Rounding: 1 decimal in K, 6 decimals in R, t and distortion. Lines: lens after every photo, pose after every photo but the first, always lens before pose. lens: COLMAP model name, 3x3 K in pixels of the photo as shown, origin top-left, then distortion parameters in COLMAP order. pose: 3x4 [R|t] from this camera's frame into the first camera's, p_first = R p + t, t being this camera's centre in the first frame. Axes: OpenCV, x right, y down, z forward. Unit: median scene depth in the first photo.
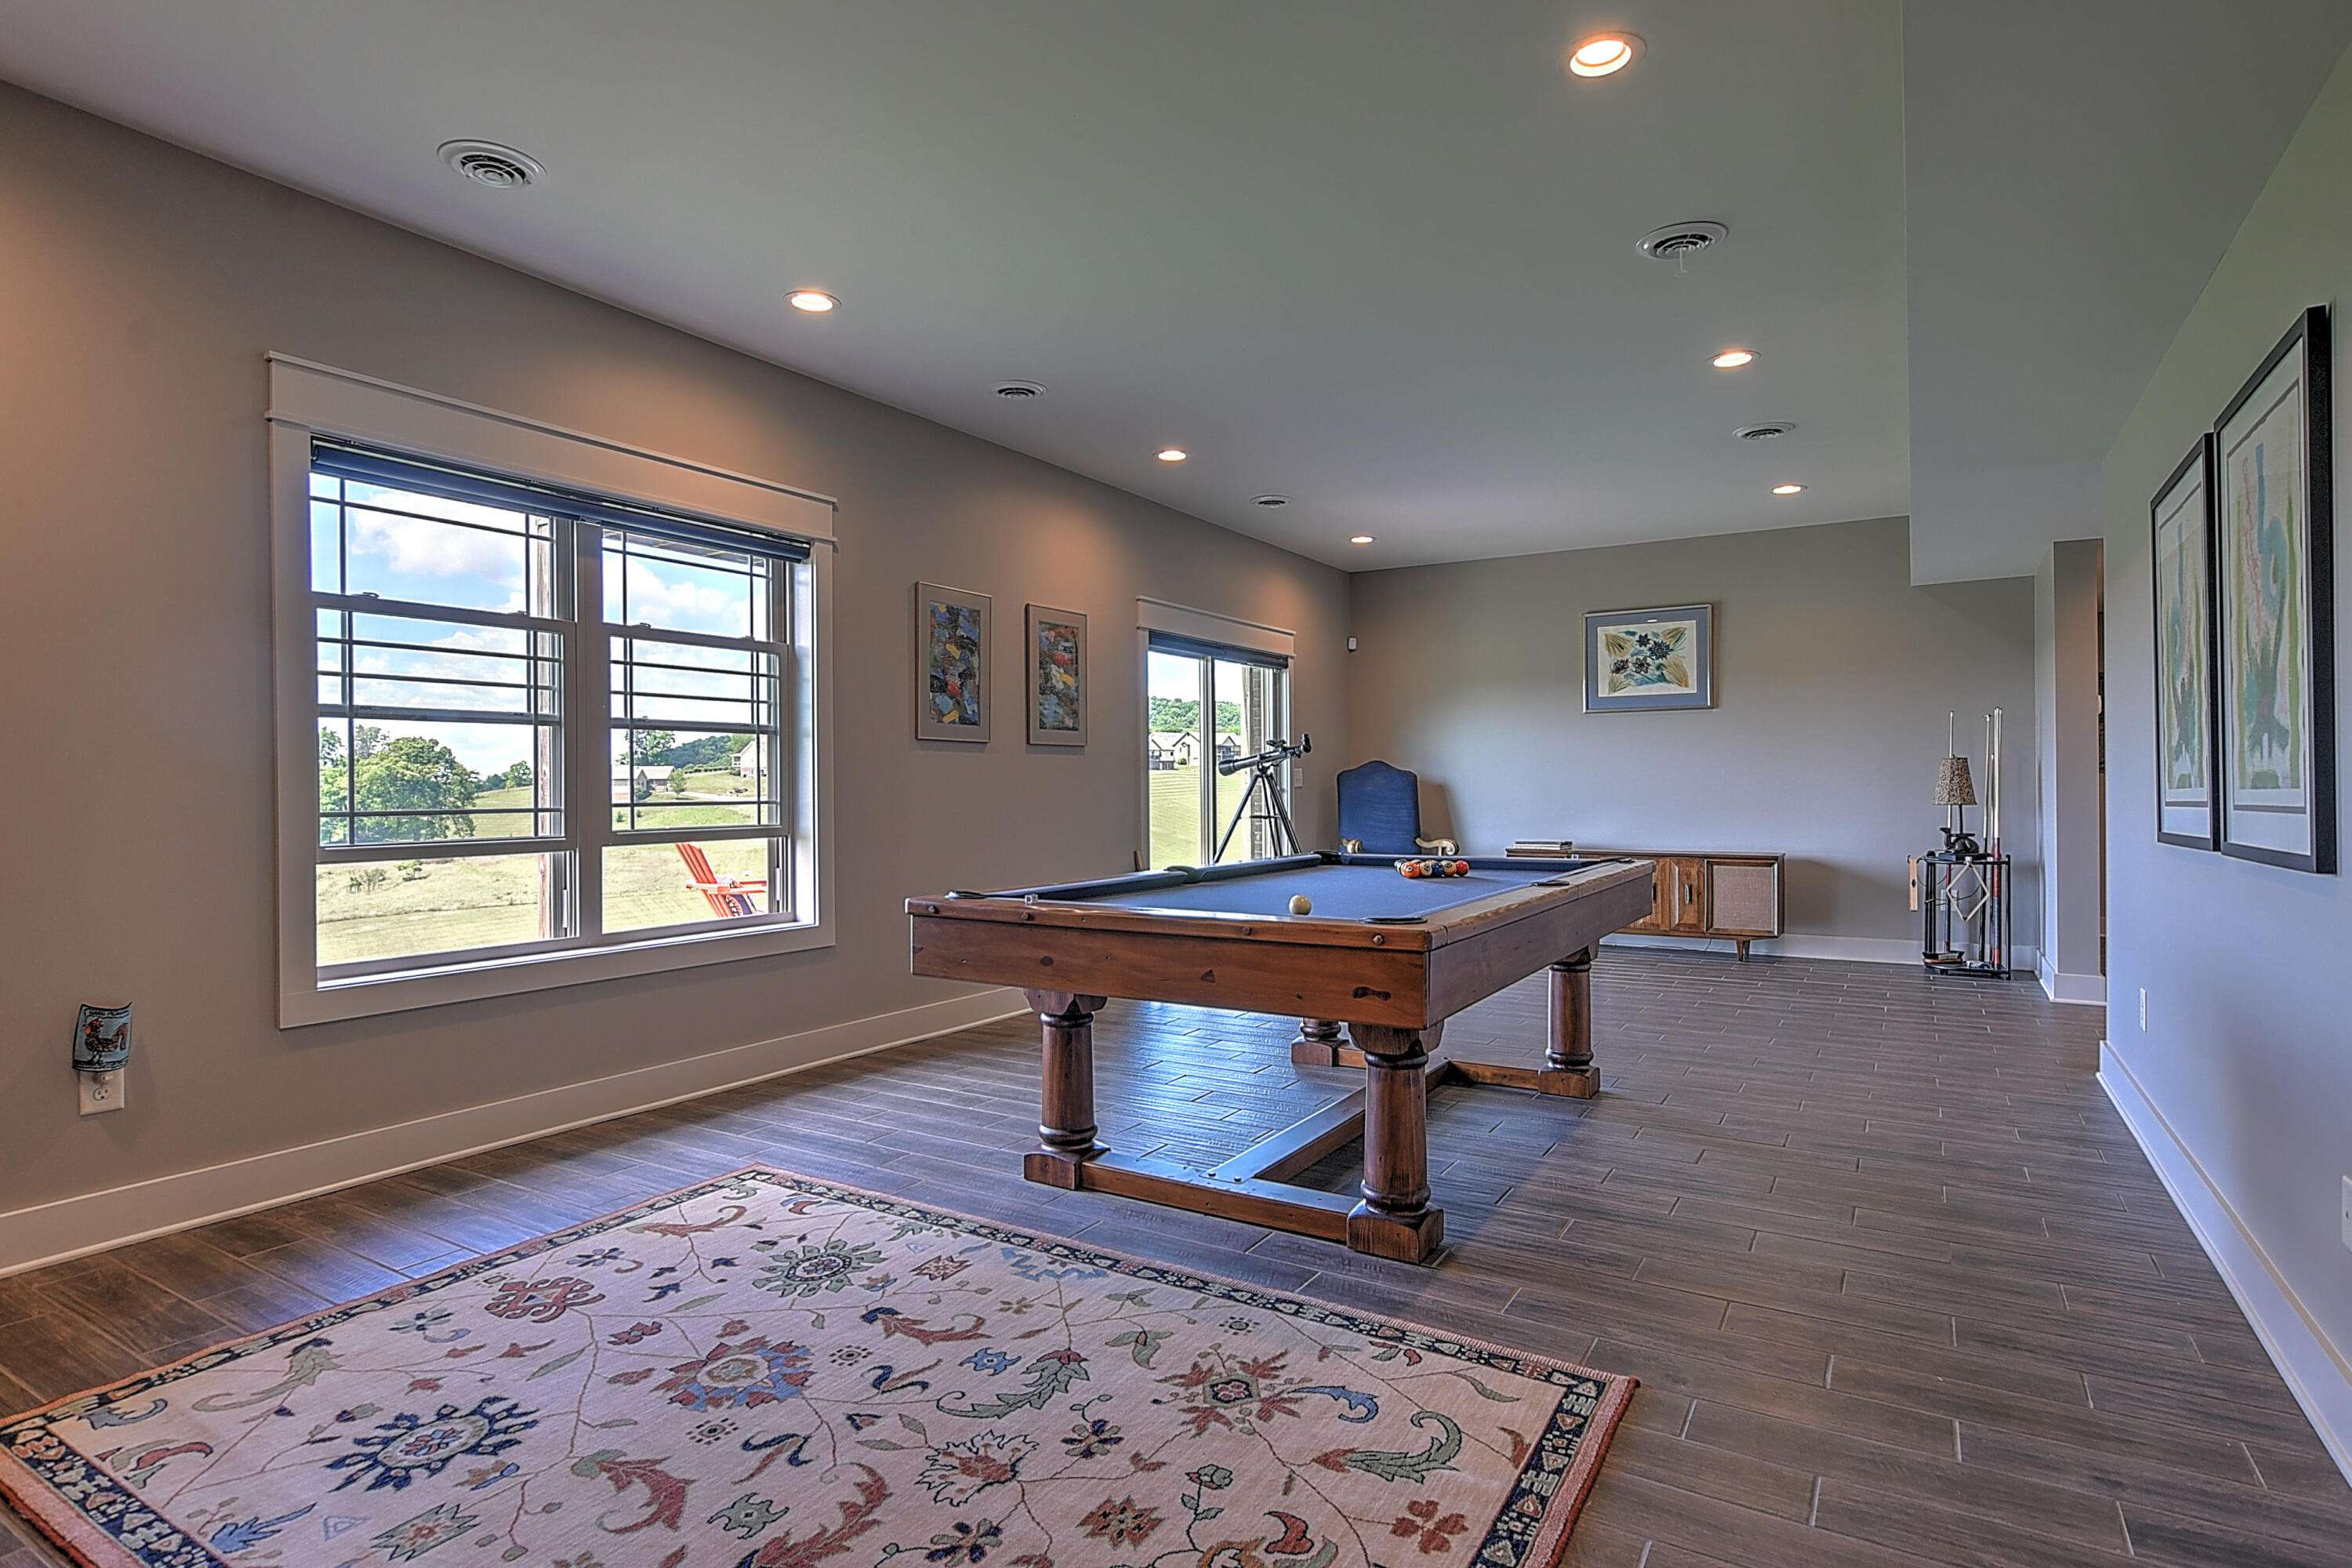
lens RADIAL K [[1205.3, 0, 1160.2], [0, 1205.3, 790.9], [0, 0, 1]] dist [-0.007820, -0.000977]
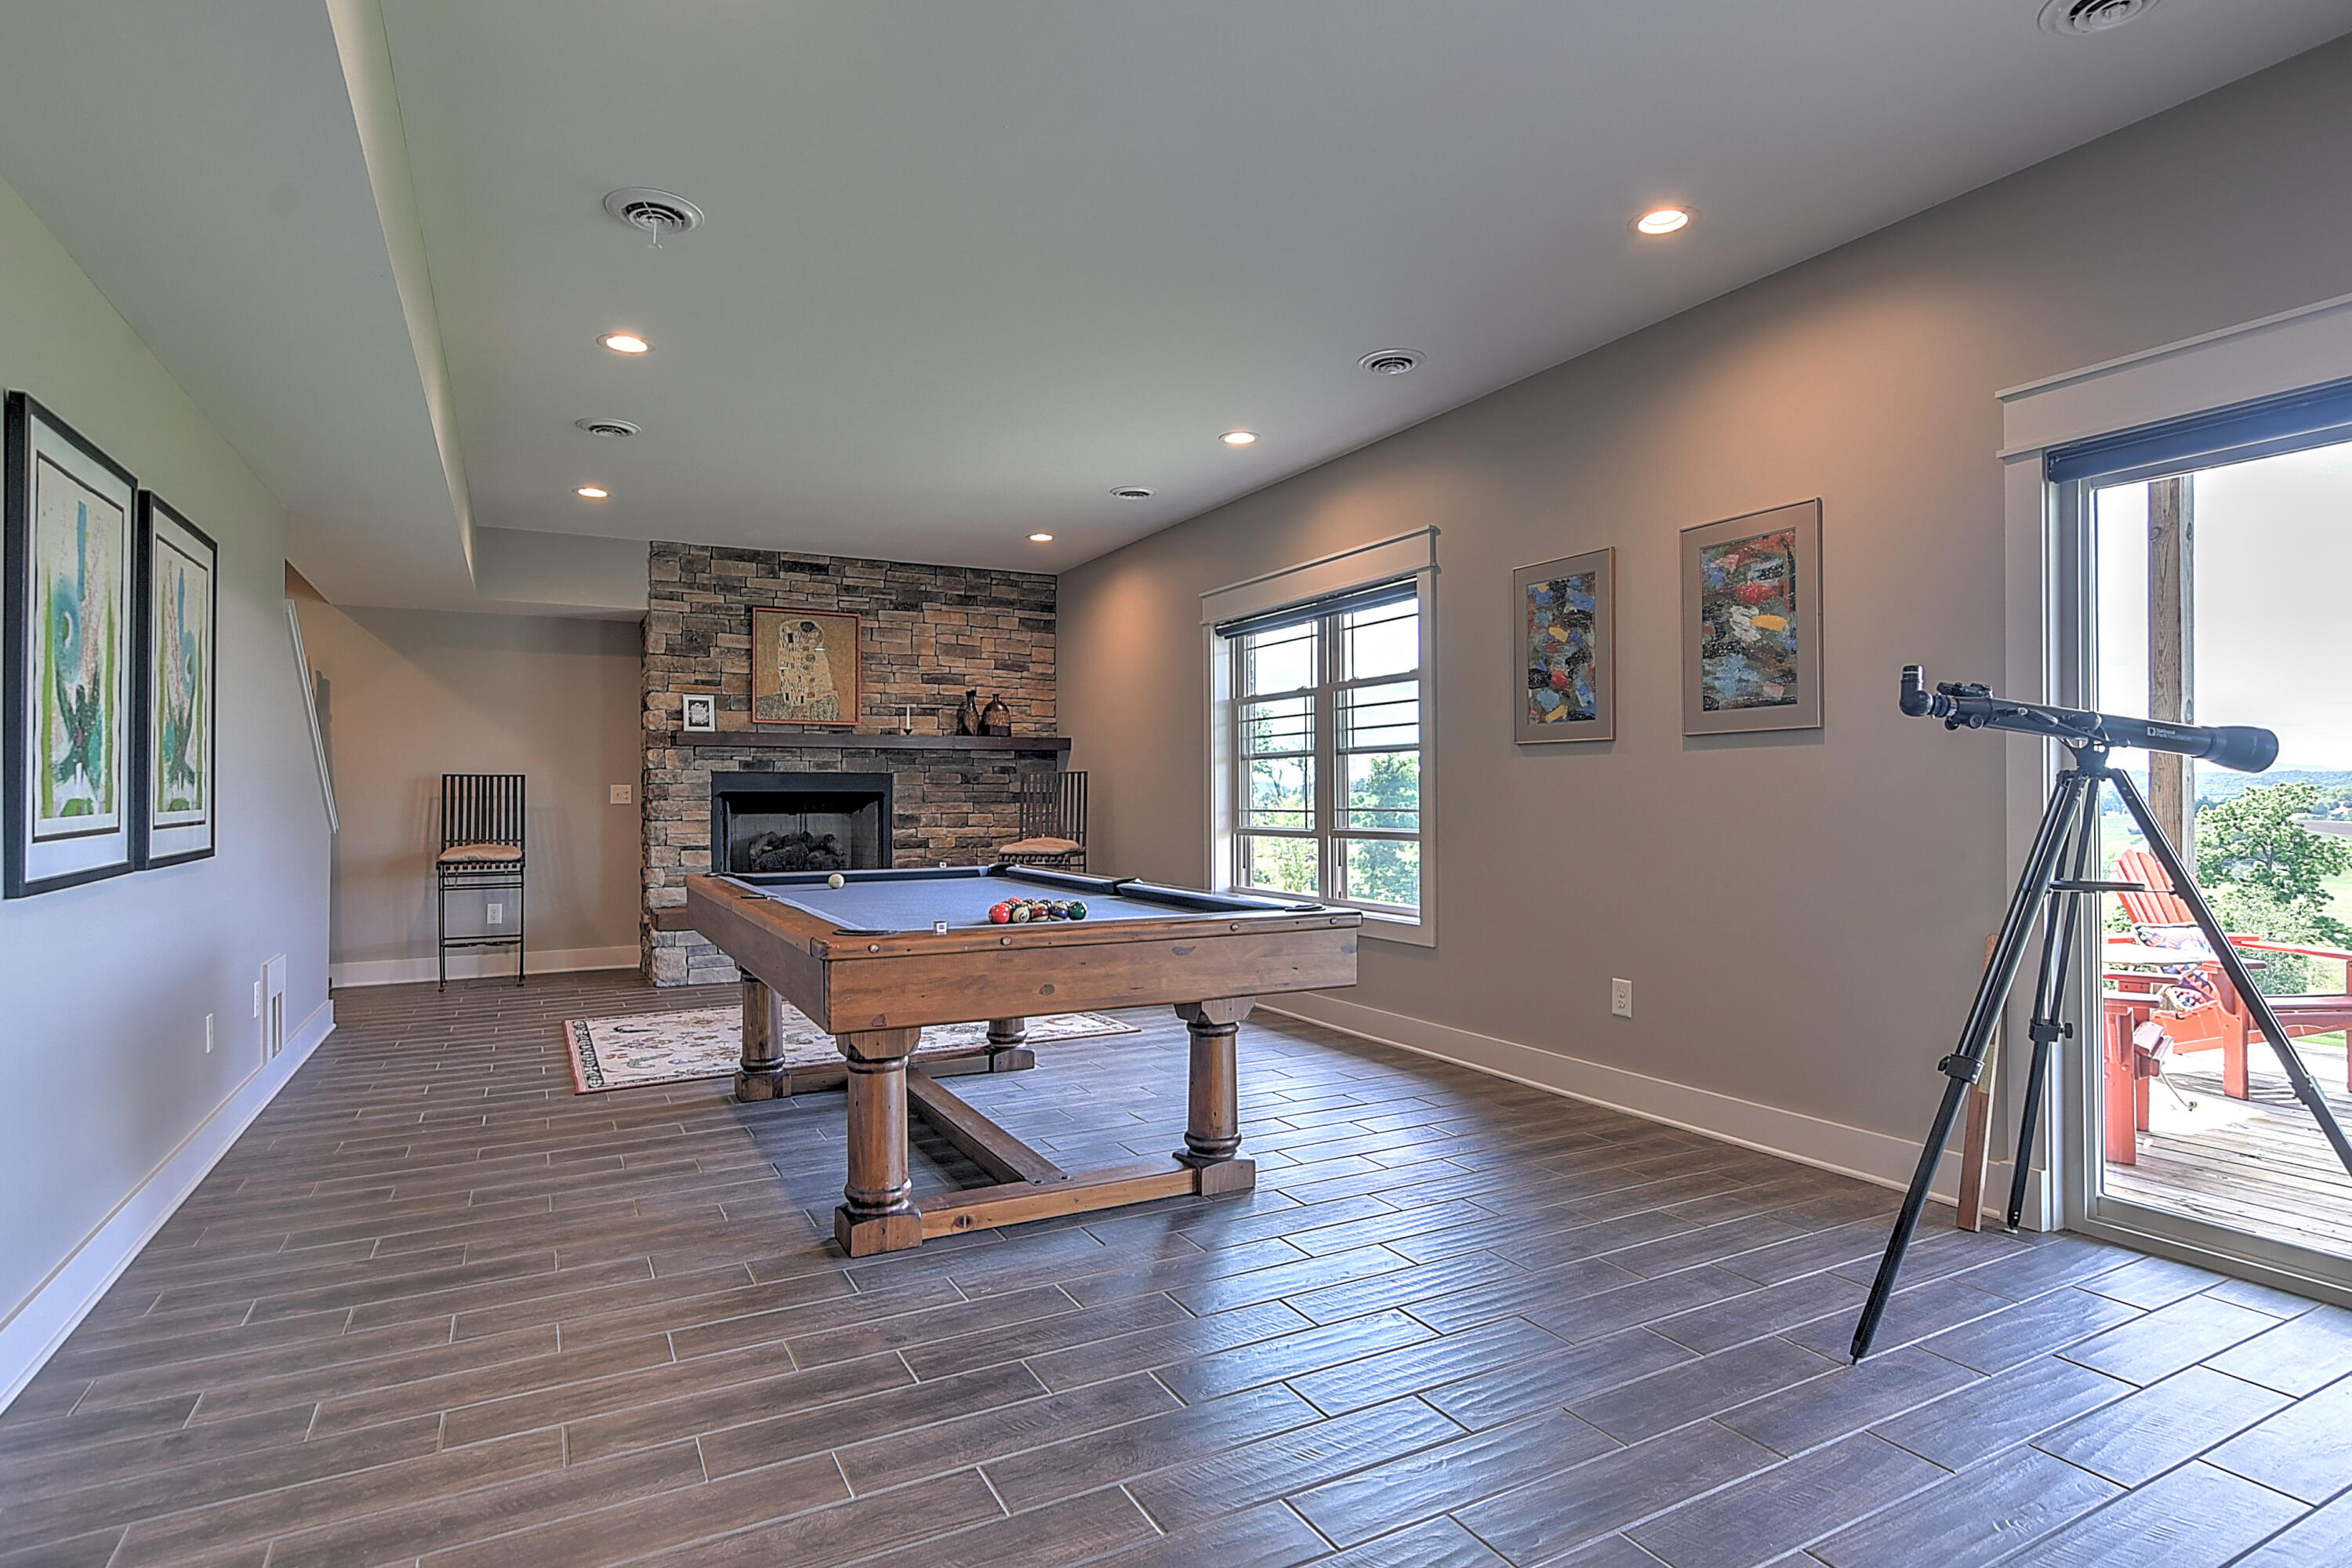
lens RADIAL K [[1205.3, 0, 1163.2], [0, 1205.3, 784.2], [0, 0, 1]] dist [-0.007820, -0.000977]
pose [[-0.497142, -0.000173, -0.867669, 0.709200], [0.002989, 0.999994, -0.001912, -0.012340], [0.867664, -0.003544, -0.497138, 1.222284]]
